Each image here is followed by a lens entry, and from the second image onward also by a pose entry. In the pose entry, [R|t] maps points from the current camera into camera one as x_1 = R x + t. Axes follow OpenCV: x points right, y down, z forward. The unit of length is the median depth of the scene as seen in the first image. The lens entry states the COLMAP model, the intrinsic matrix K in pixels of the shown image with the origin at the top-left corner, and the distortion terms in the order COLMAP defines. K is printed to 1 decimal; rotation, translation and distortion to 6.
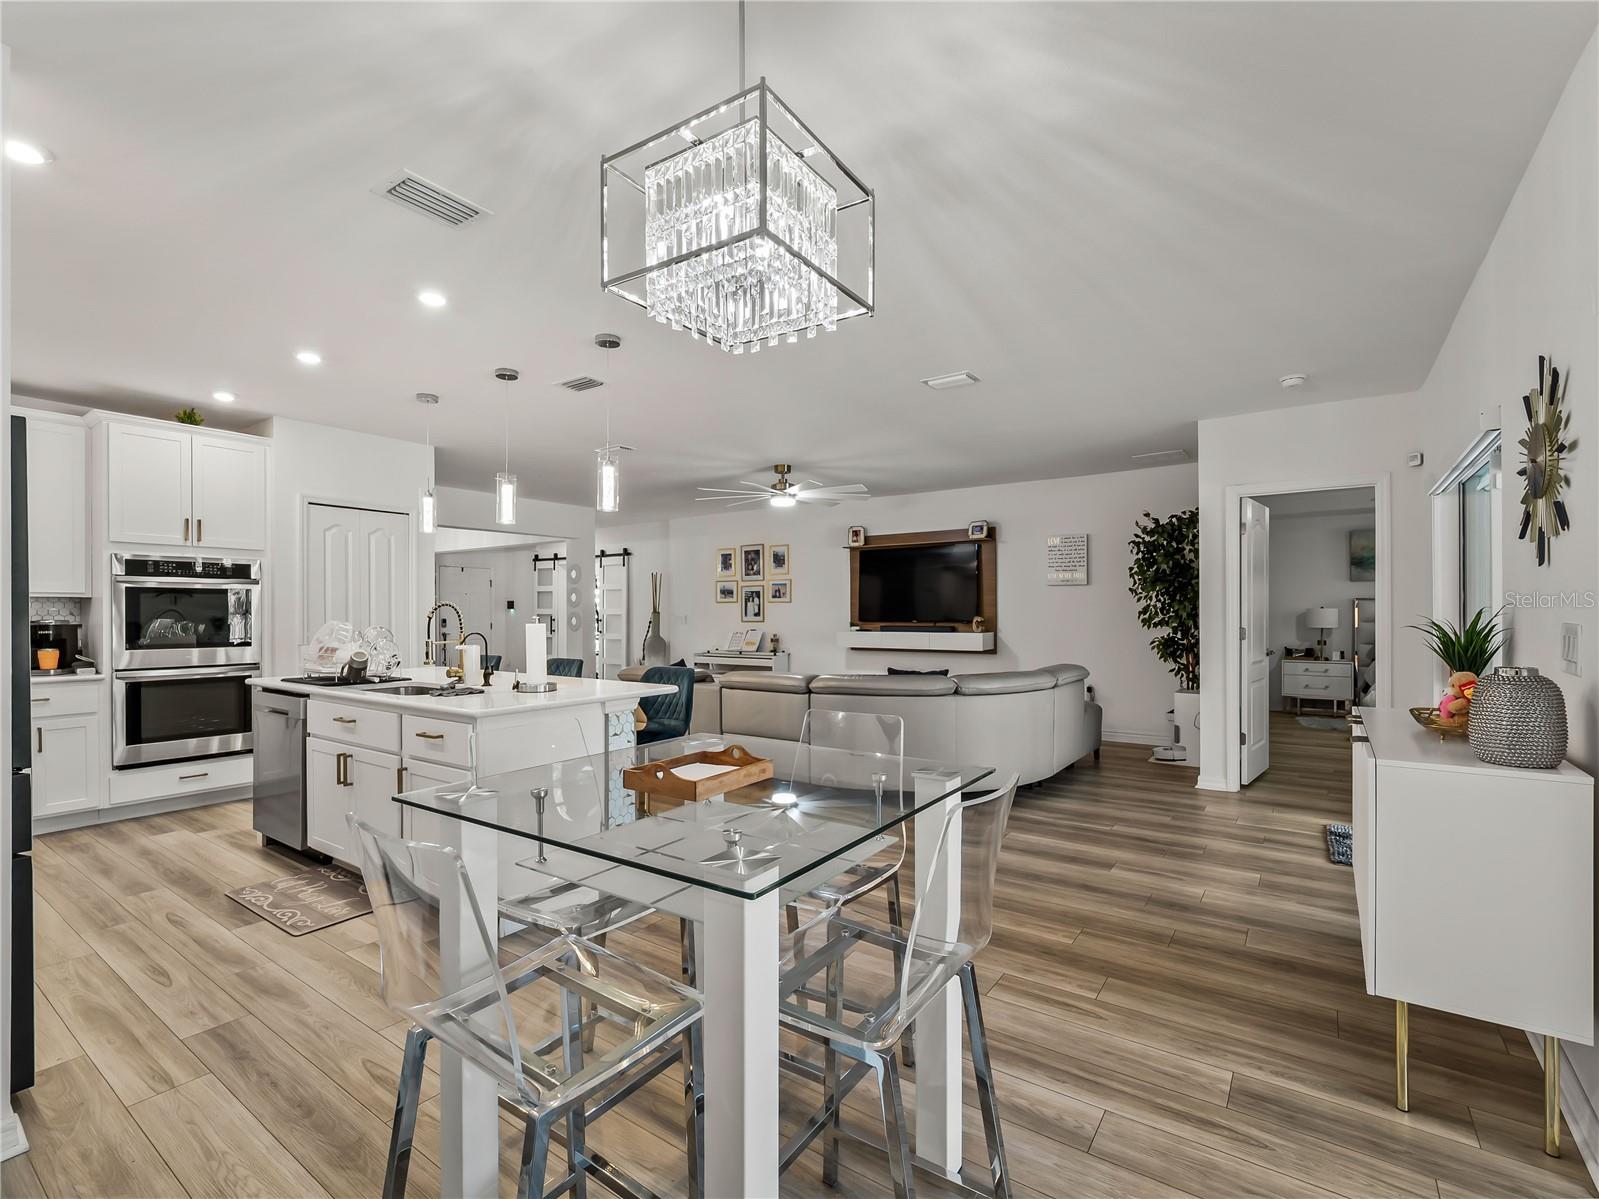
lens RADIAL K [[726.2, 0, 803.4], [0, 726.2, 618.5], [0, 0, 1]] dist [0.001858, -0.005228]
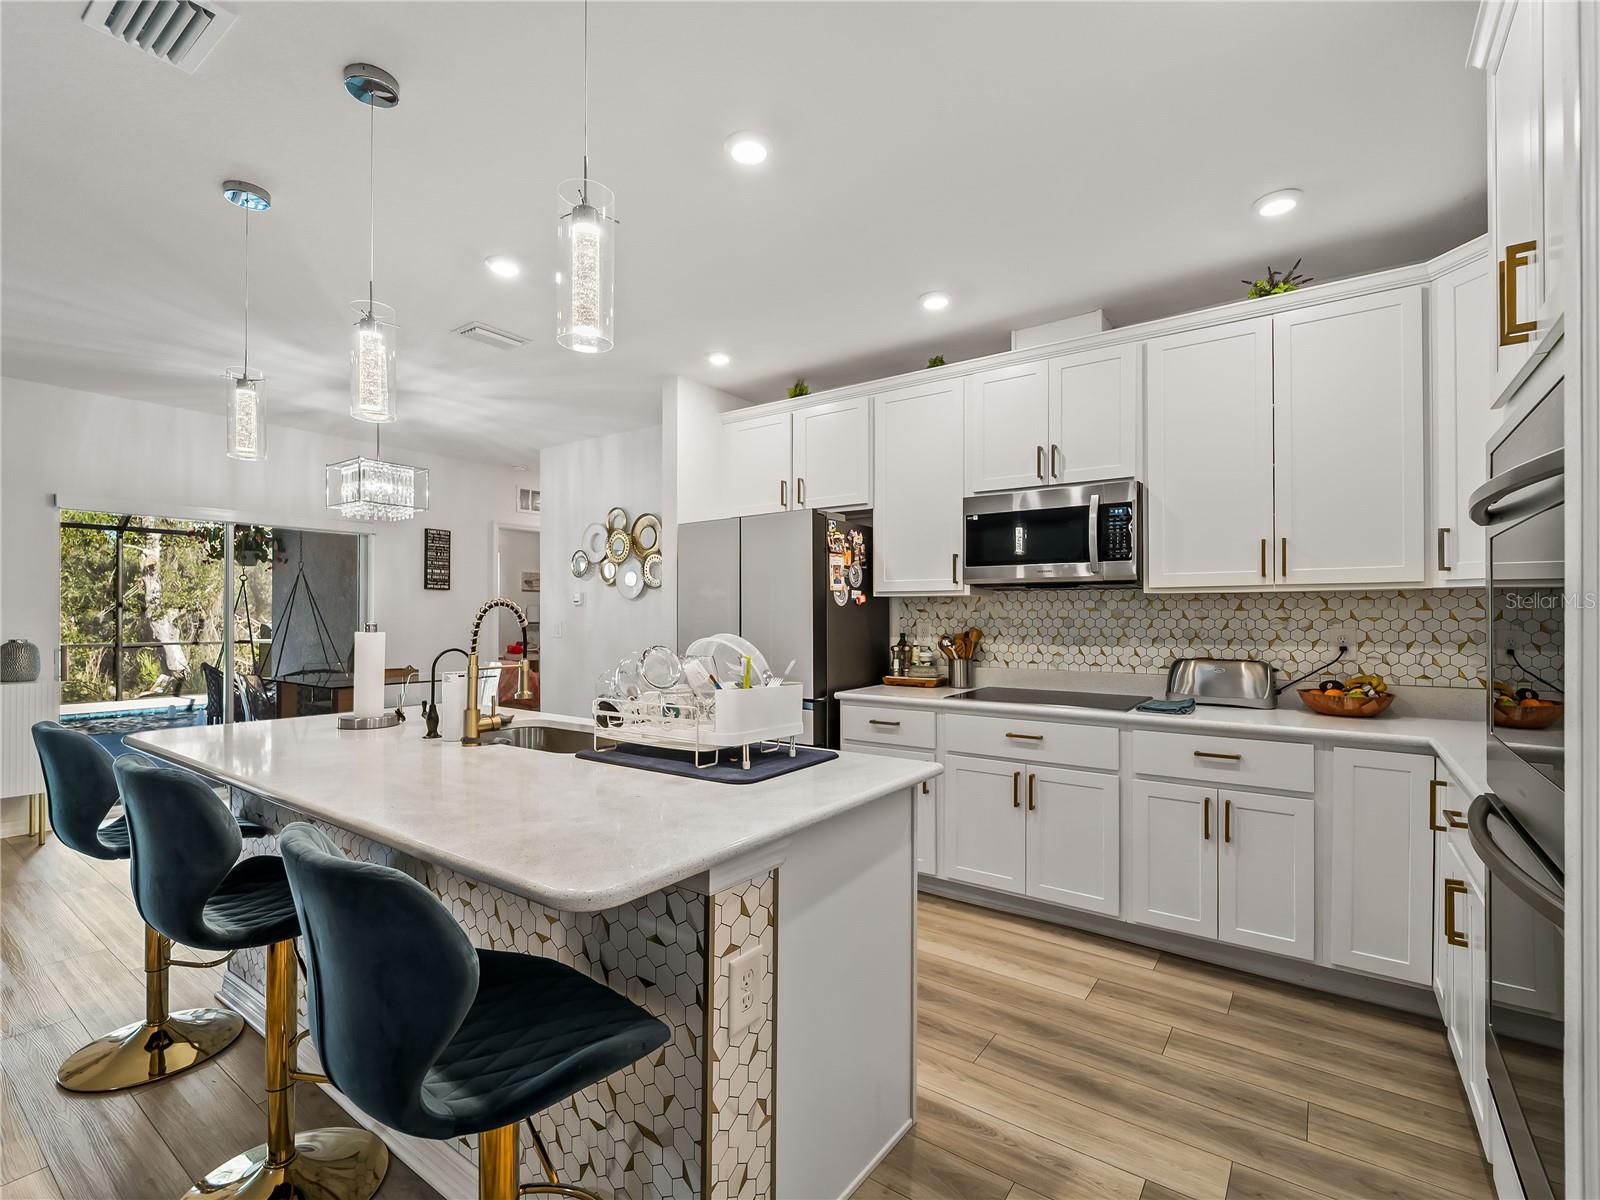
lens RADIAL K [[729.1, 0, 806.9], [0, 729.1, 610.4], [0, 0, 1]] dist [-0.002280, -0.000269]
pose [[-0.999909, 0.000603, 0.013488, -0.568756], [0.000631, 0.999998, 0.002100, -0.011946], [-0.013487, 0.002108, -0.999907, 1.202770]]
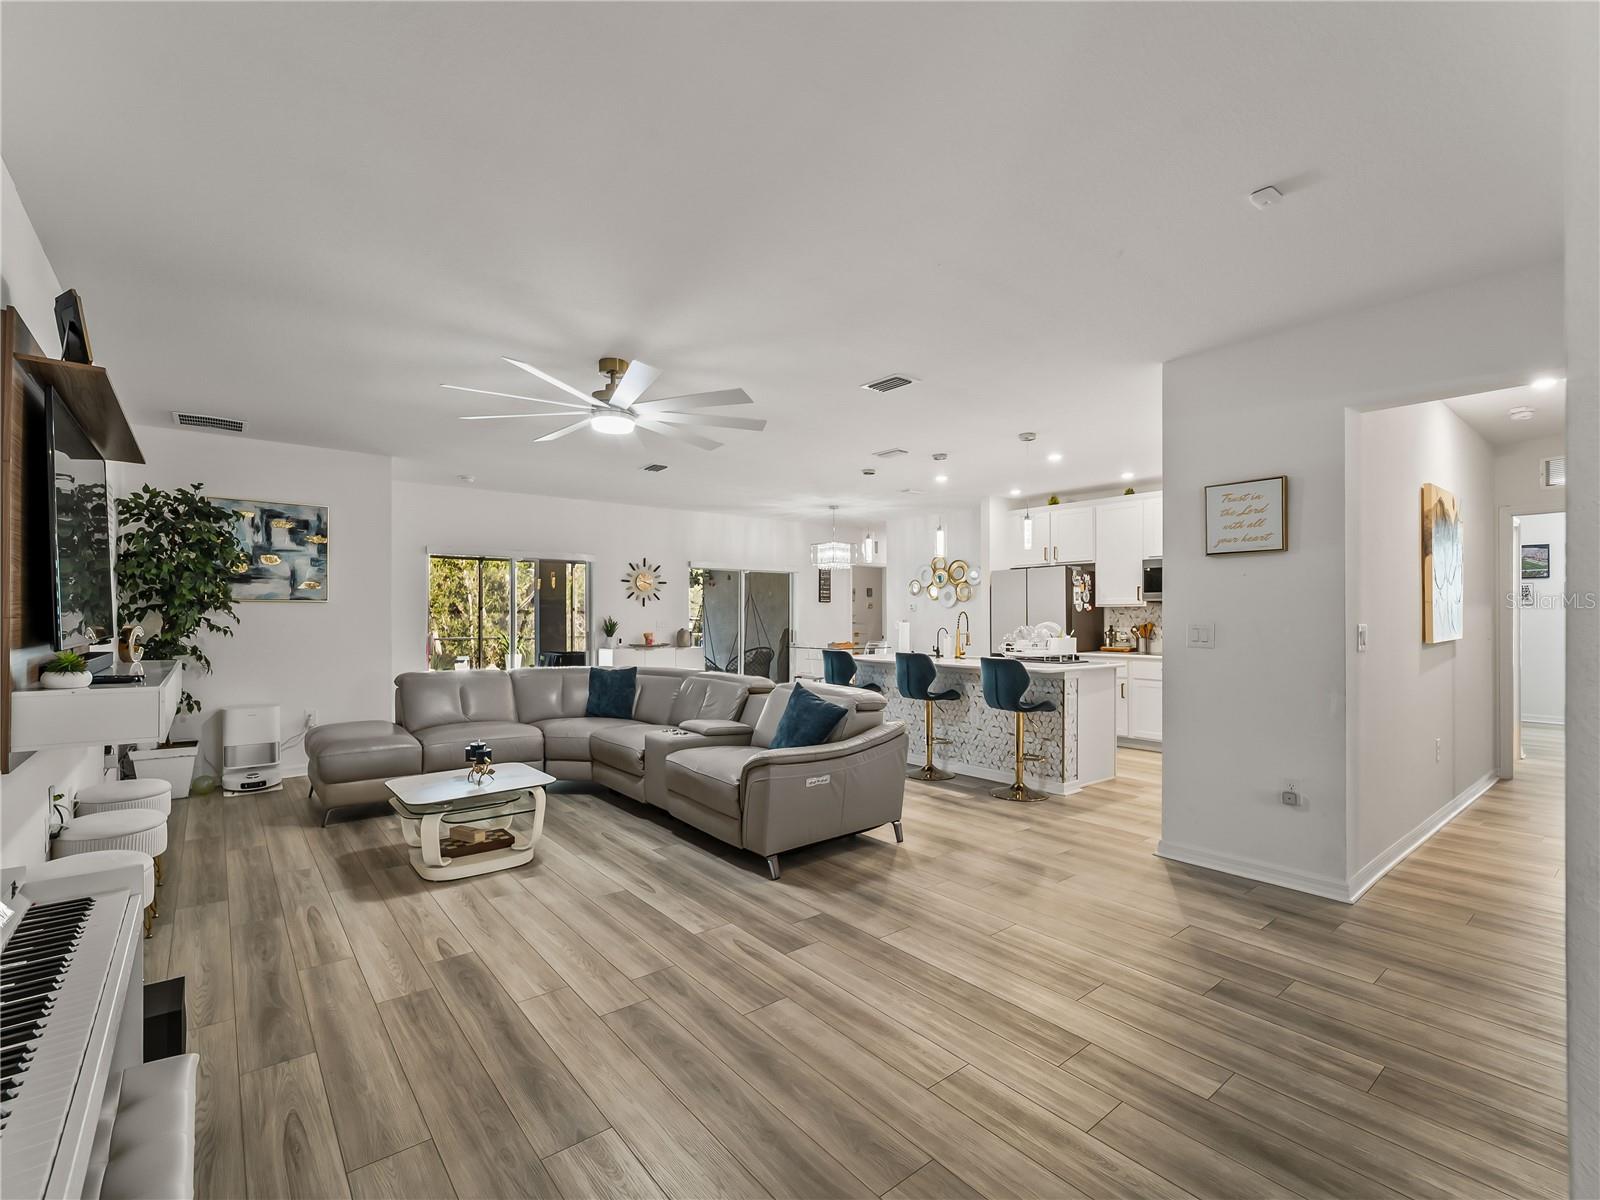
lens RADIAL K [[726.6, 0, 803.9], [0, 726.6, 619.0], [0, 0, 1]] dist [0.001858, -0.005228]
pose [[-0.960768, 0.001451, 0.277350, -0.460638], [0.004002, 0.999955, 0.008632, -0.014792], [-0.277324, 0.009404, -0.960730, 2.092378]]
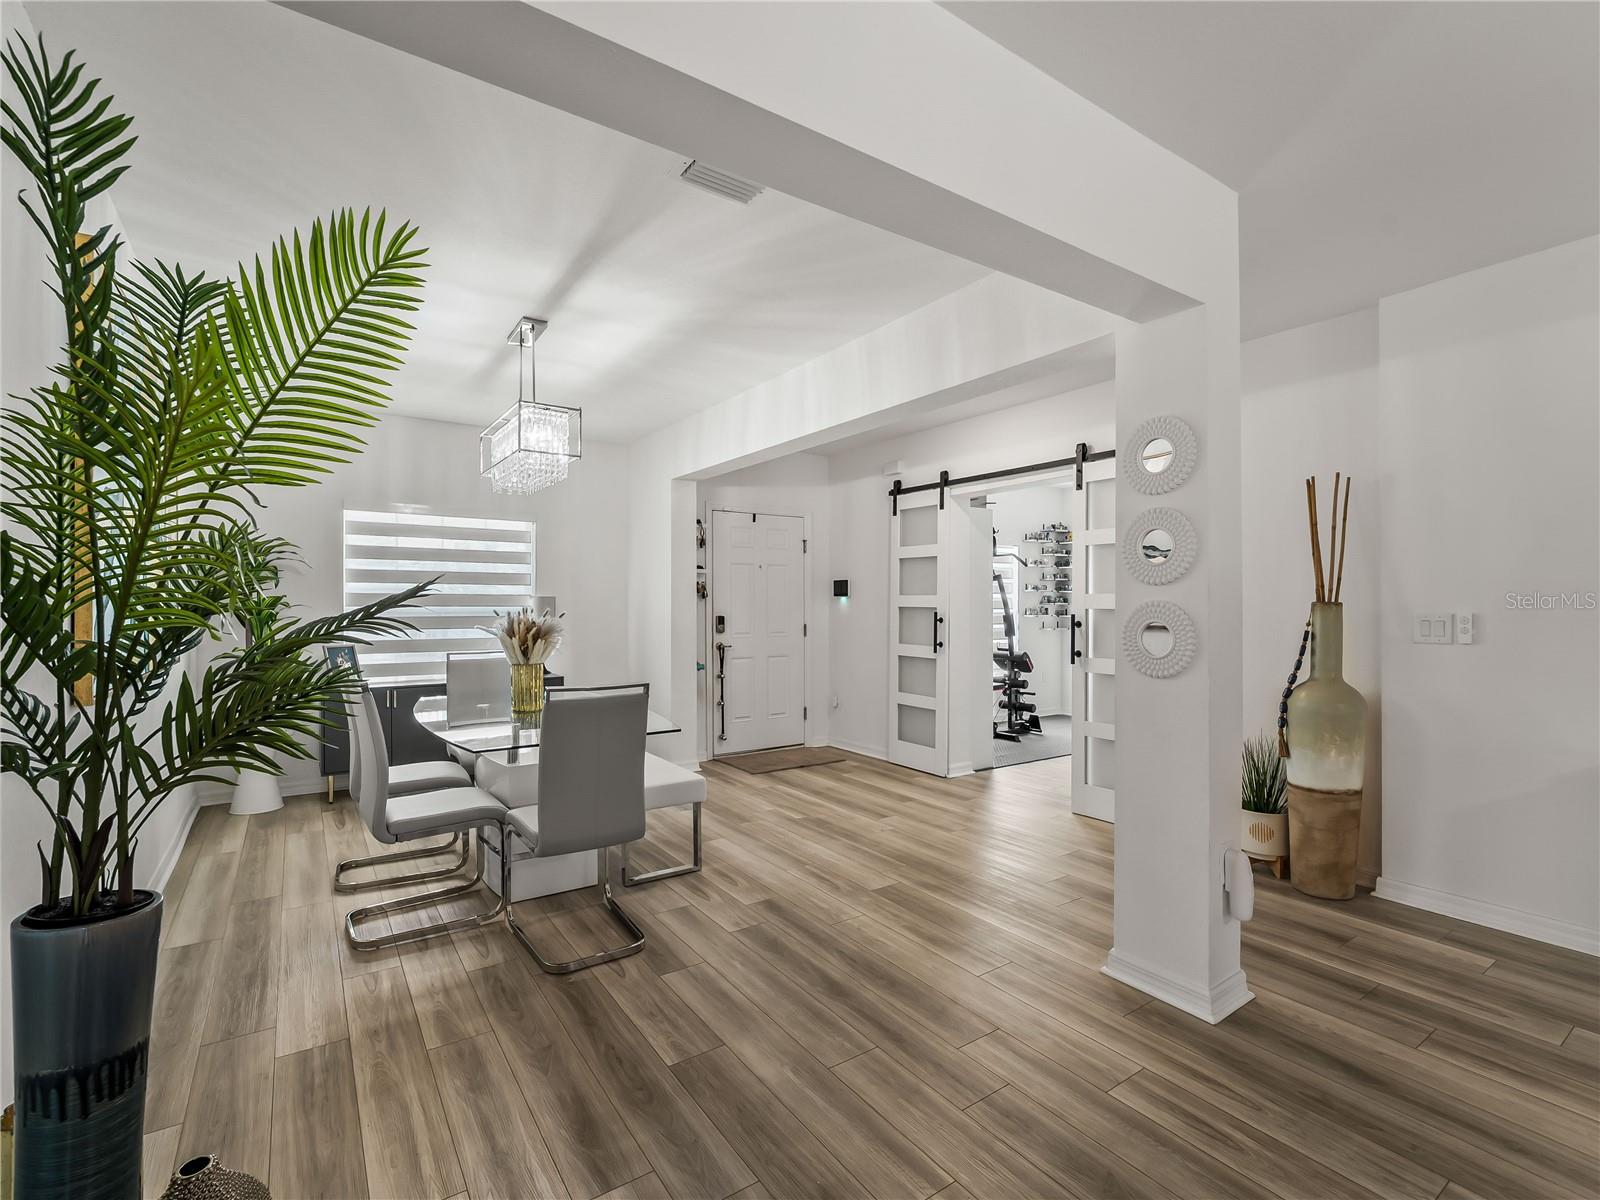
lens RADIAL K [[729.1, 0, 806.9], [0, 729.1, 610.4], [0, 0, 1]] dist [-0.002280, -0.000269]
pose [[0.937726, 0.003638, -0.347358, -0.659506], [-0.002586, 0.999991, 0.003492, -0.013226], [0.347367, -0.002376, 0.937726, 1.368421]]
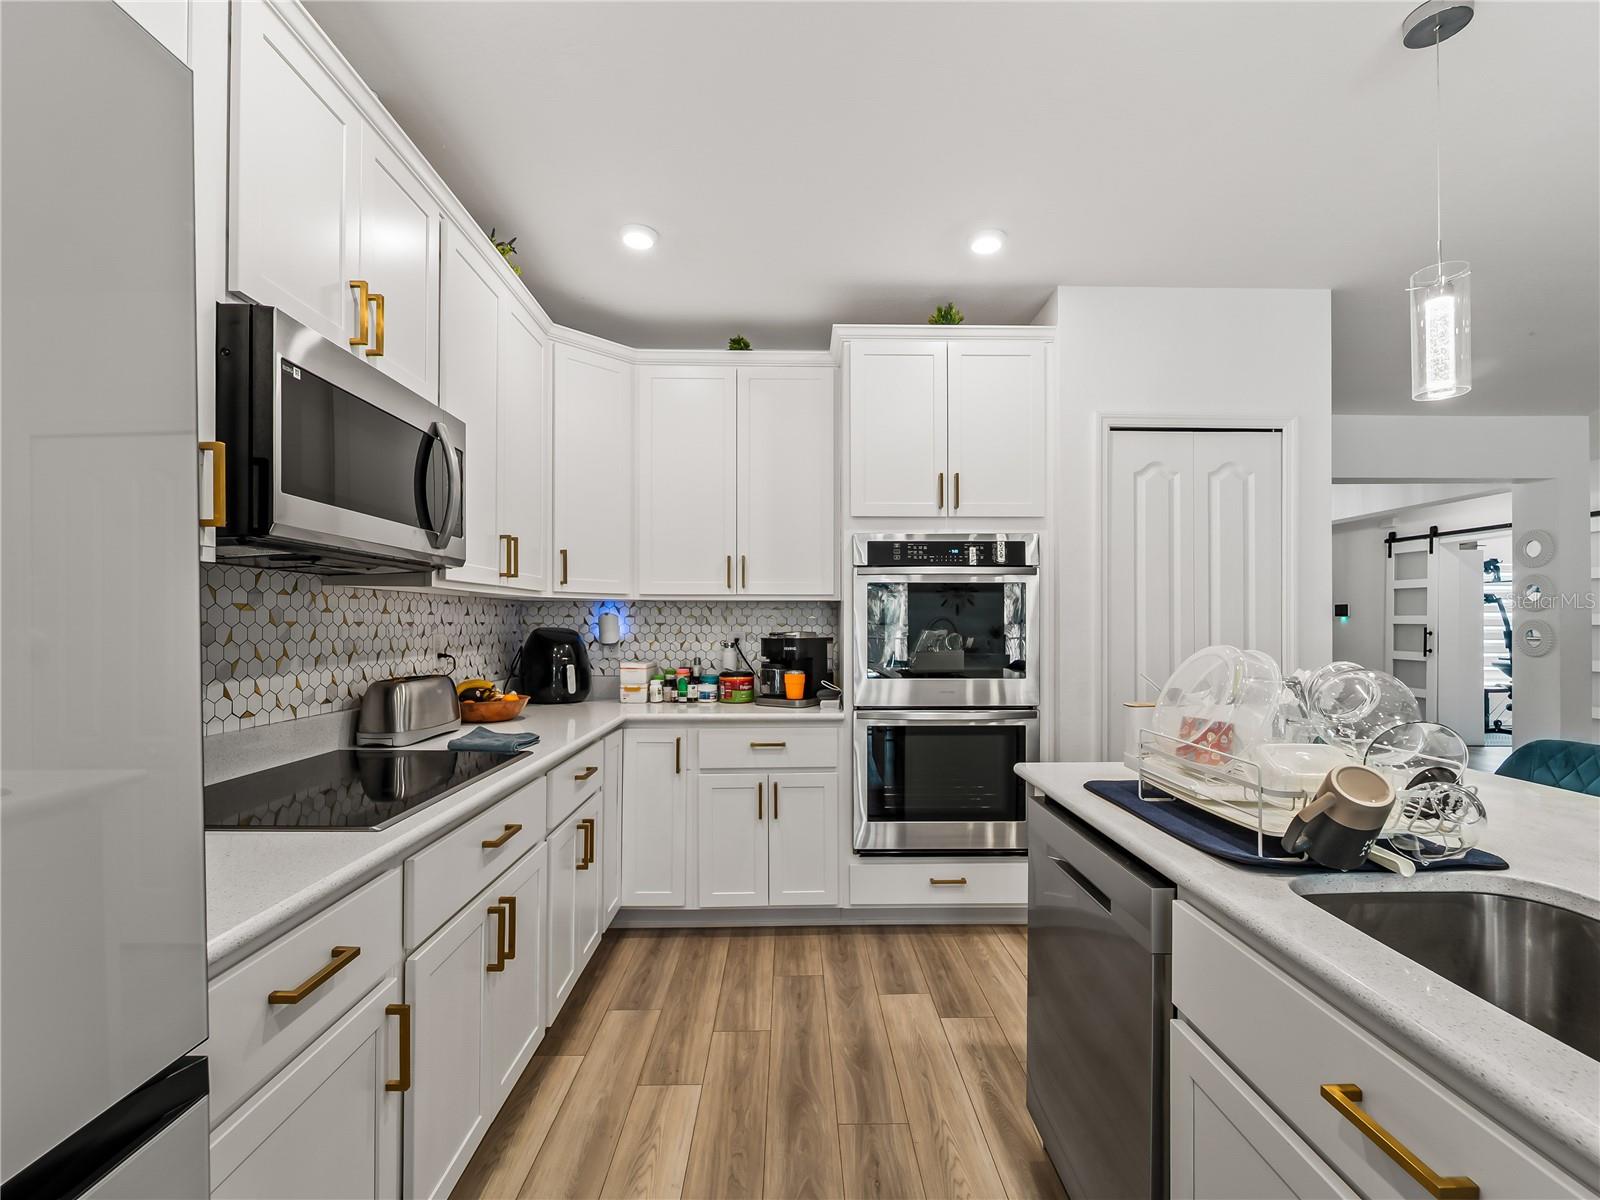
lens RADIAL K [[729.1, 0, 806.9], [0, 729.1, 610.4], [0, 0, 1]] dist [-0.002280, -0.000269]
pose [[0.586845, -0.011940, -0.809612, -0.380151], [-0.006942, 0.999780, -0.019777, -0.004455], [0.809670, 0.017226, 0.586633, 0.501256]]
